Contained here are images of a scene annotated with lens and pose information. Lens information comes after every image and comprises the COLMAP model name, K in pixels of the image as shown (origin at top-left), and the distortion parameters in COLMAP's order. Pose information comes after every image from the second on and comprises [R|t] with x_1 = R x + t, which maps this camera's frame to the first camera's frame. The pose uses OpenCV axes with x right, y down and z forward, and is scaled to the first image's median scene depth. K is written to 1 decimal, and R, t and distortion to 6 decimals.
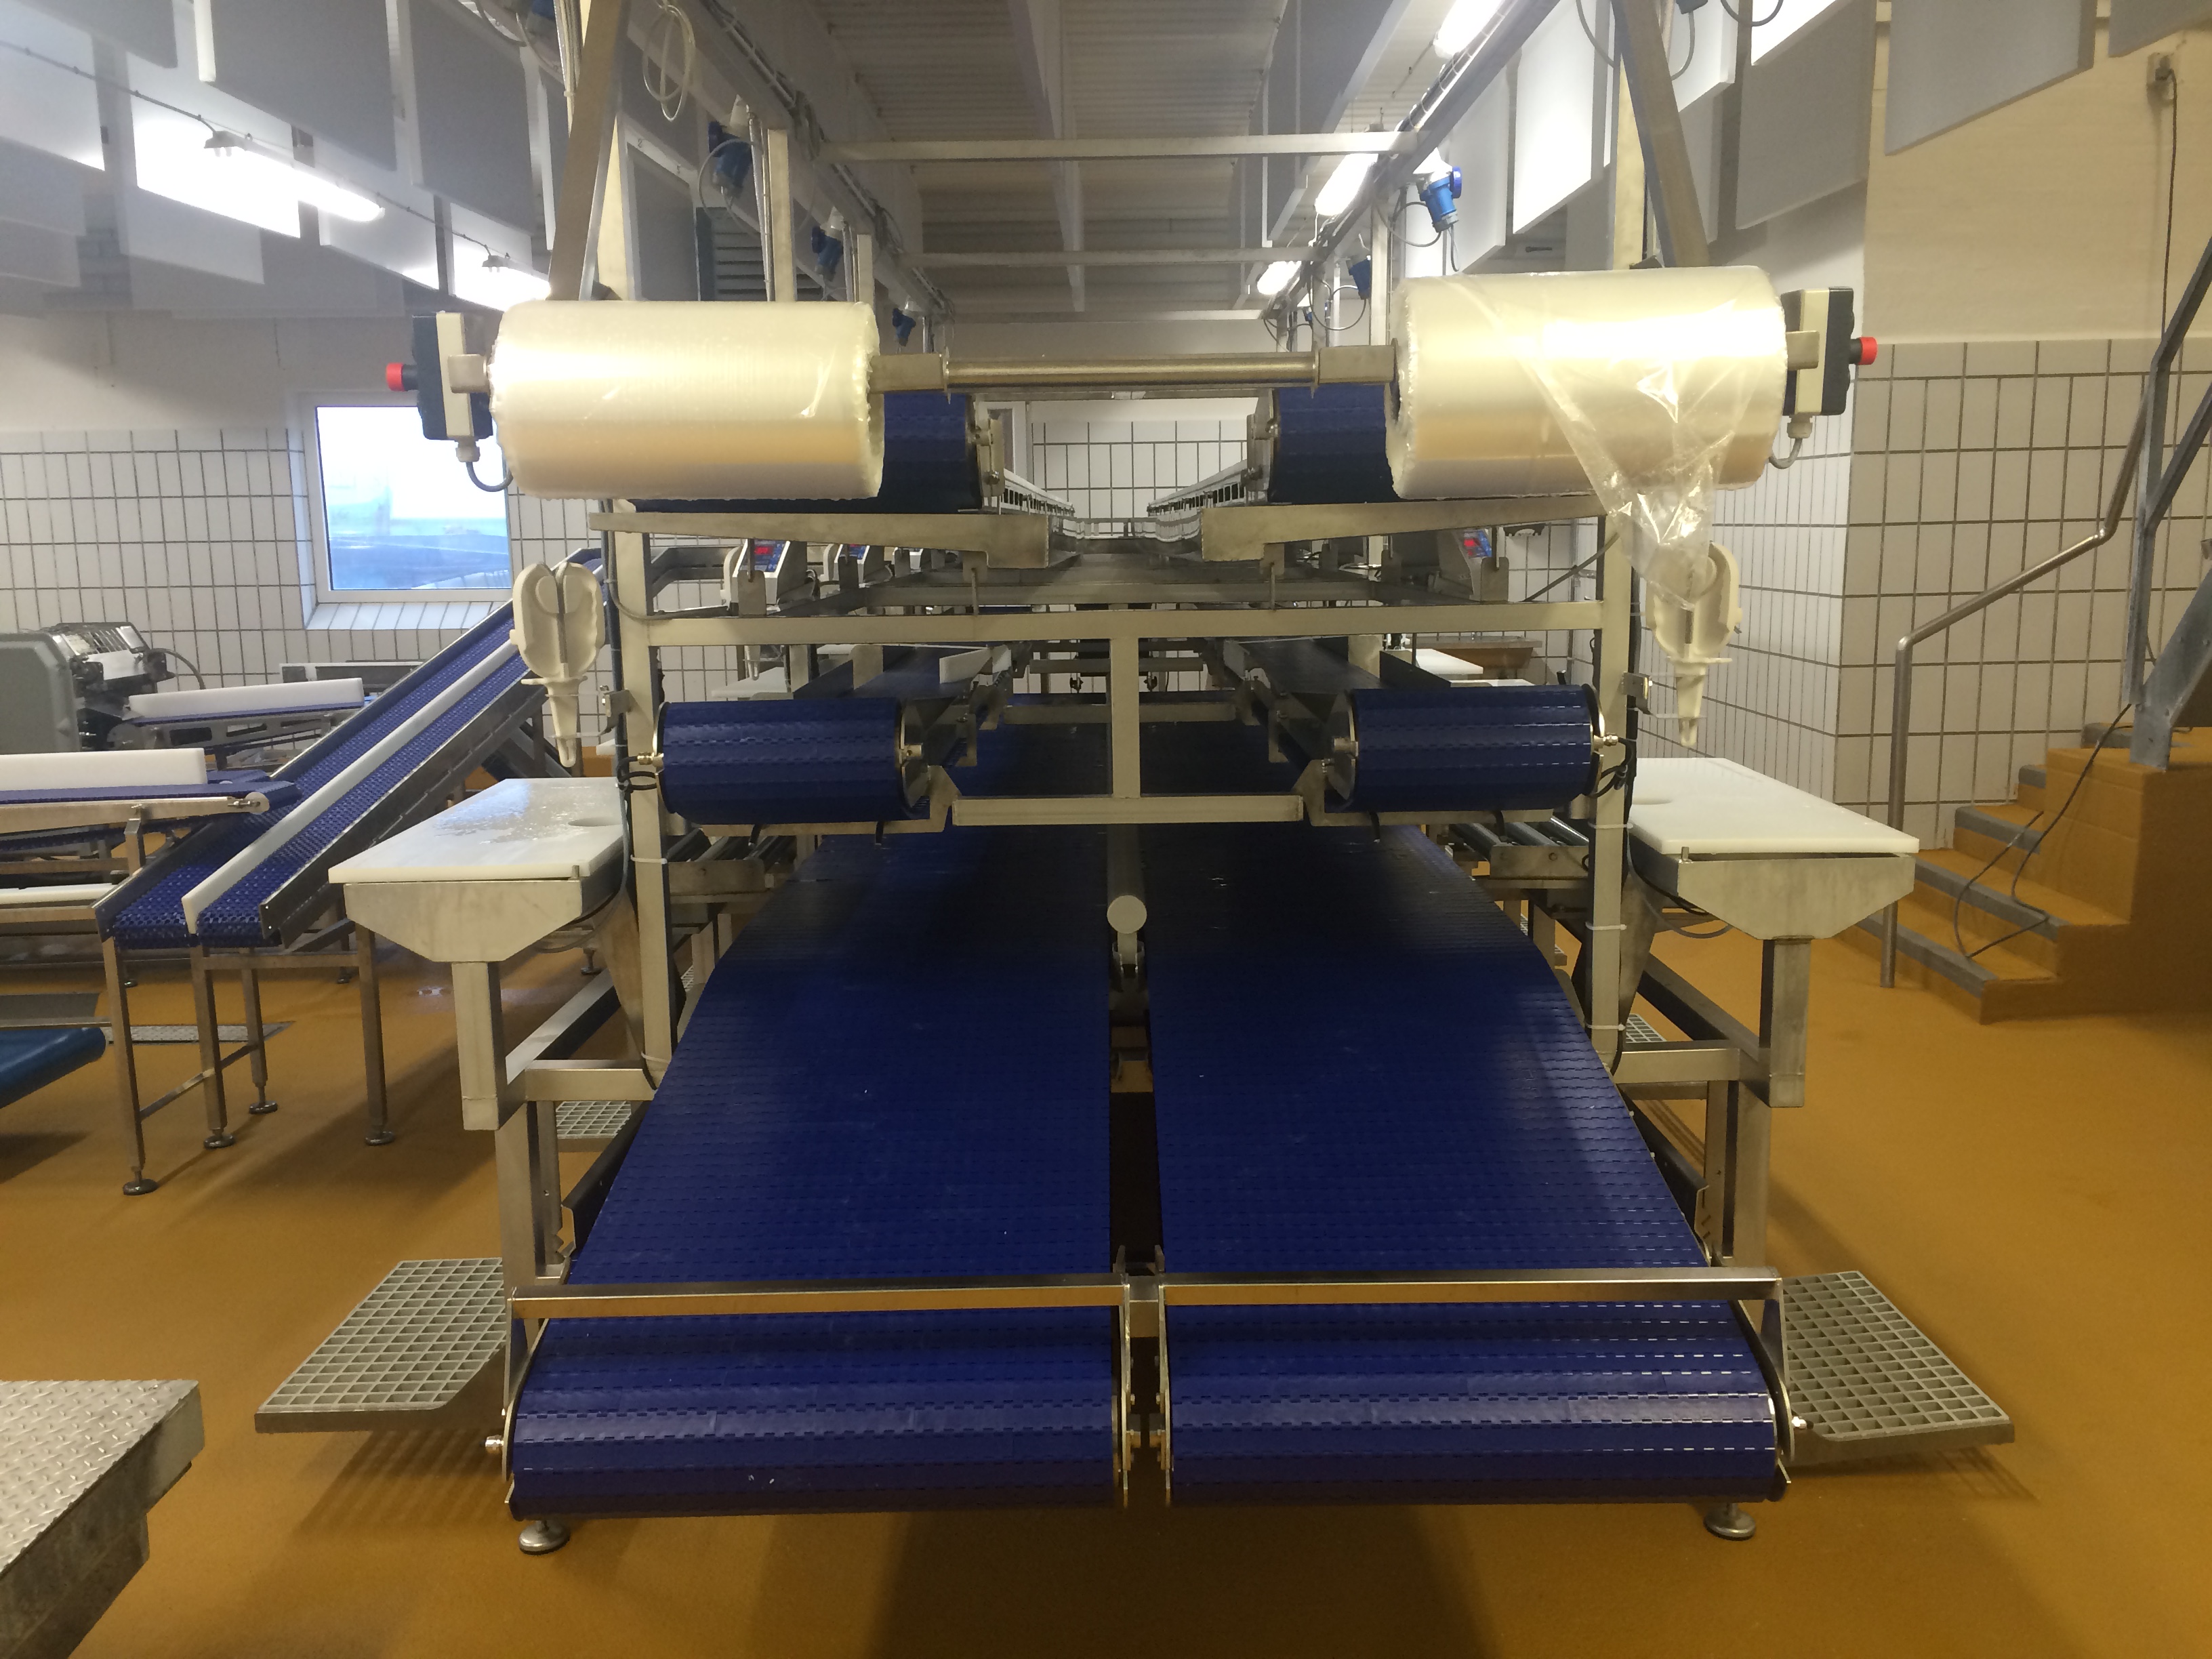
lens RADIAL K [[1899.6, 0, 1109.5], [0, 1899.6, 841.3], [0, 0, 1]] dist [0.083657, -0.107705]
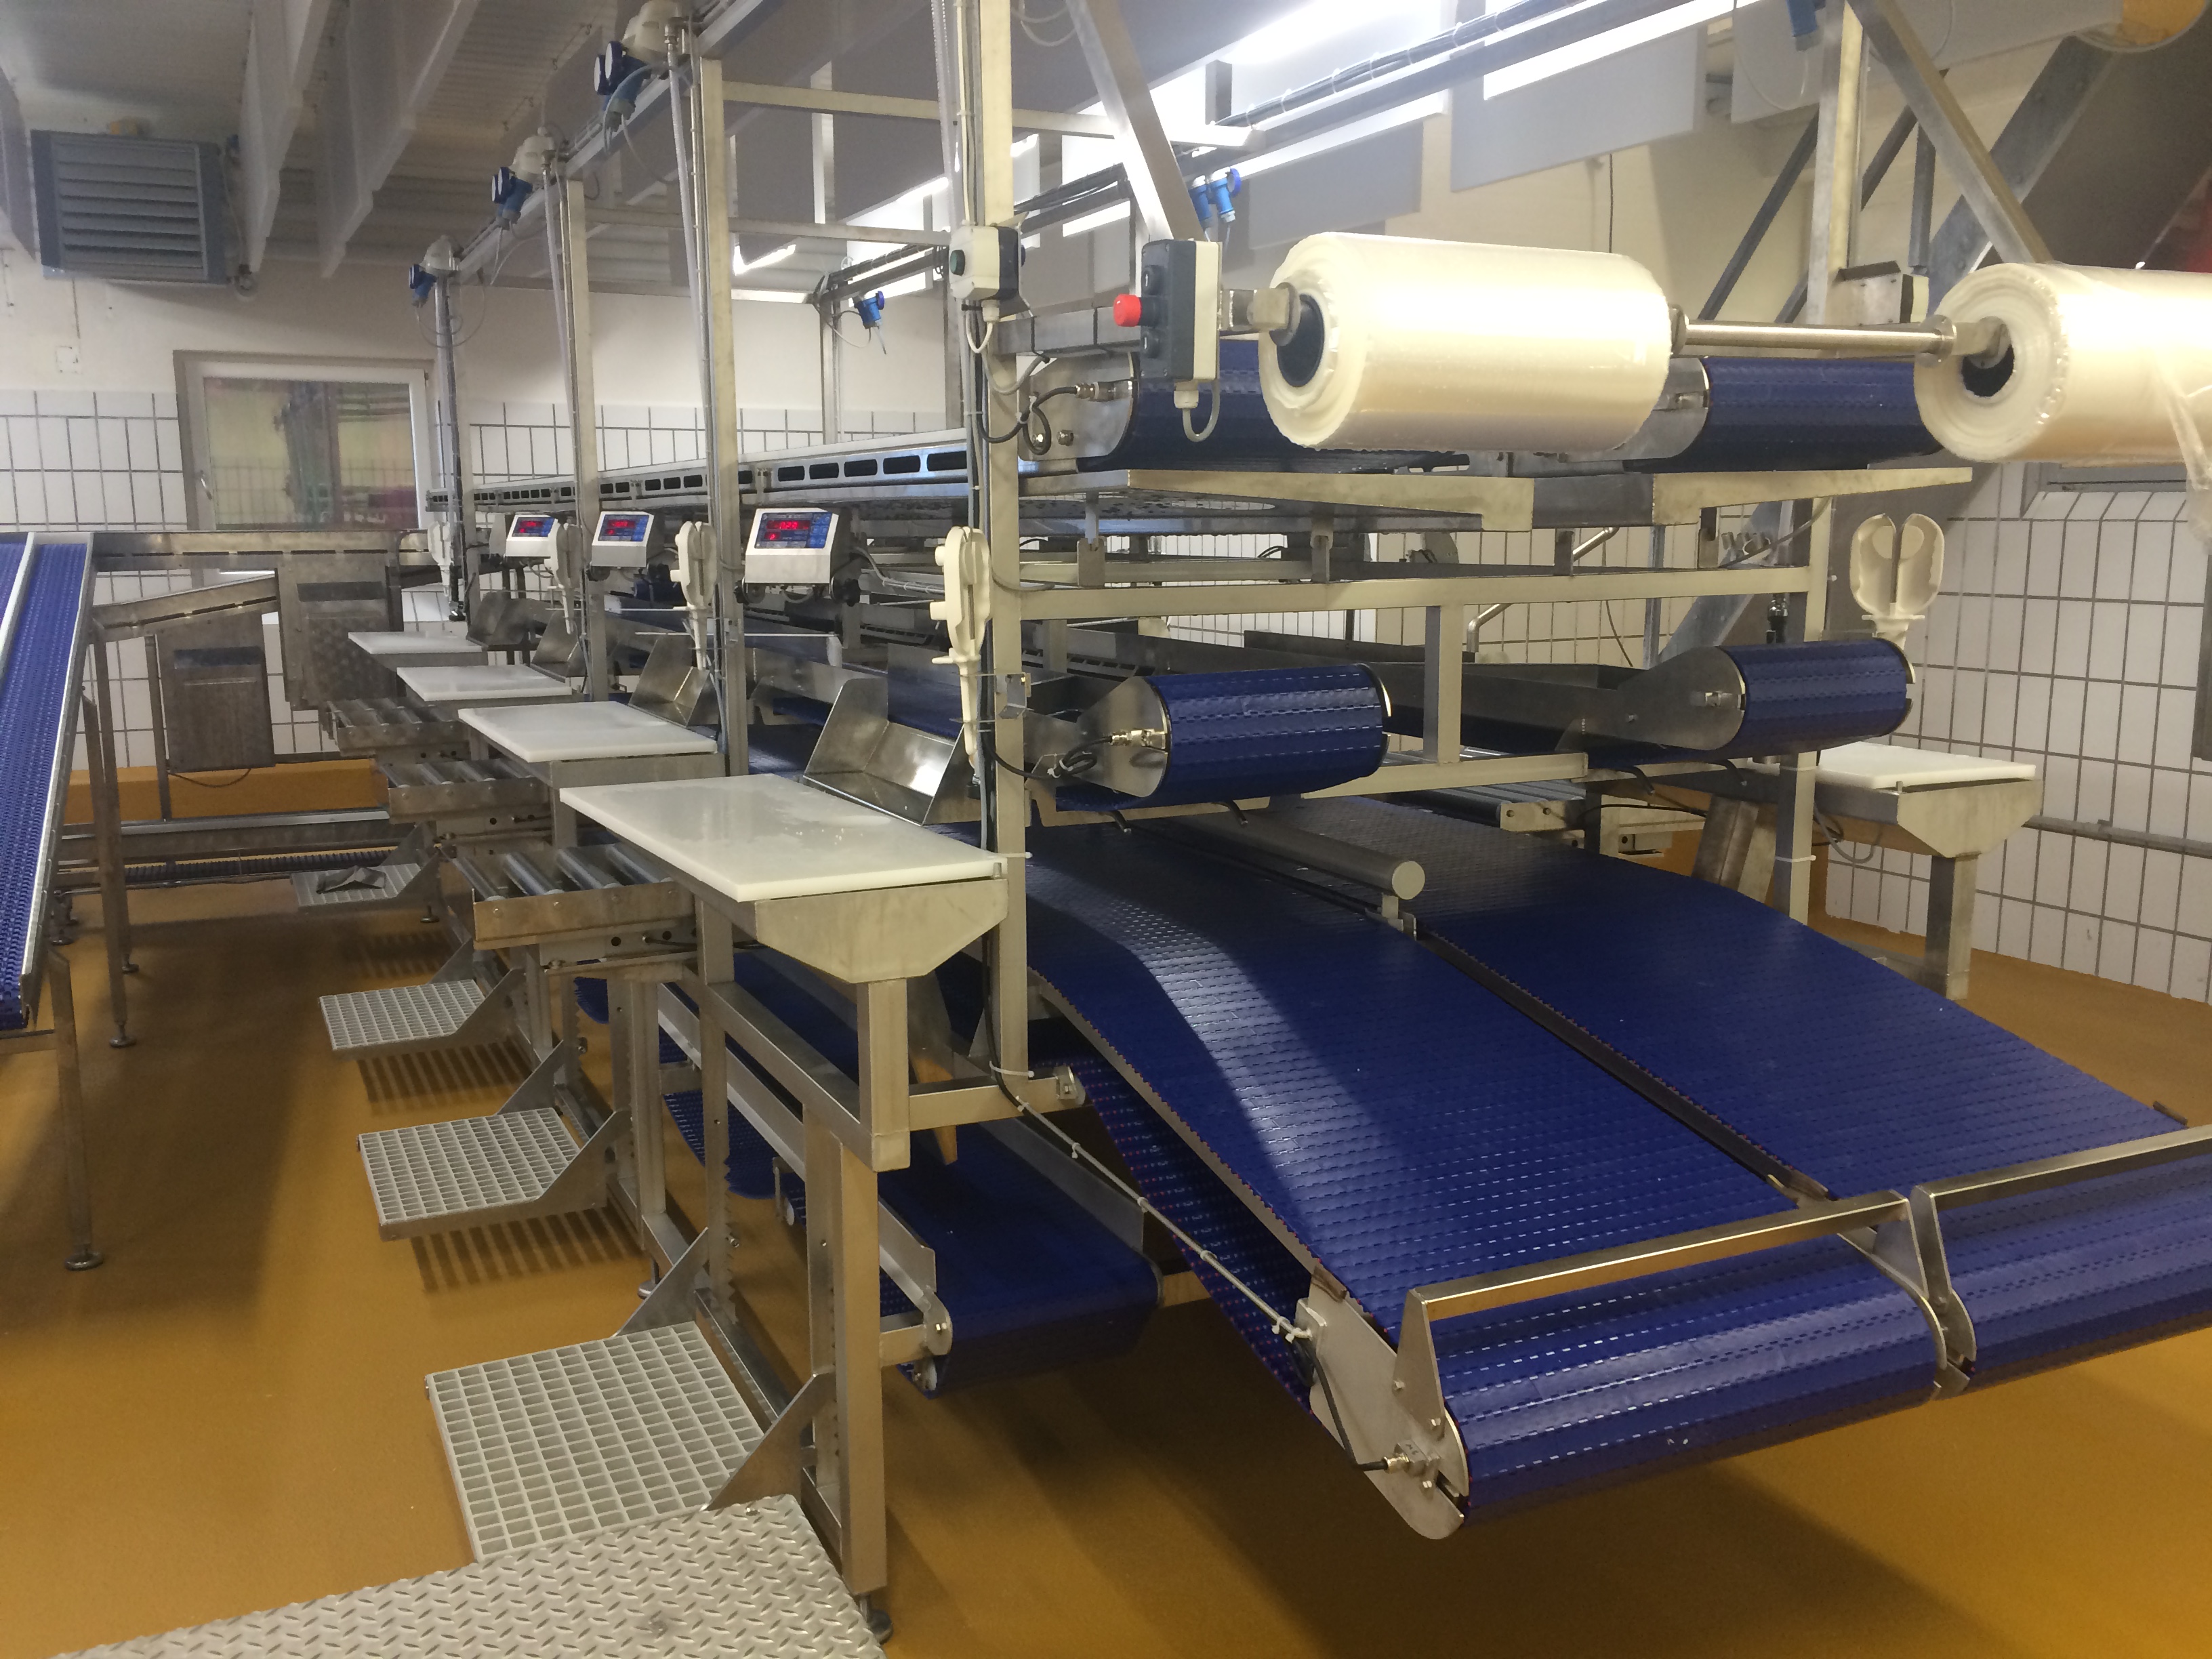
lens RADIAL K [[1899.6, 0, 1101.4], [0, 1899.6, 817.9], [0, 0, 1]] dist [0.083657, -0.107705]
pose [[0.903418, -0.057558, 0.424880, -0.615652], [0.063188, 0.998001, 0.000842, -0.006058], [-0.424080, 0.026086, 0.905249, 0.165096]]
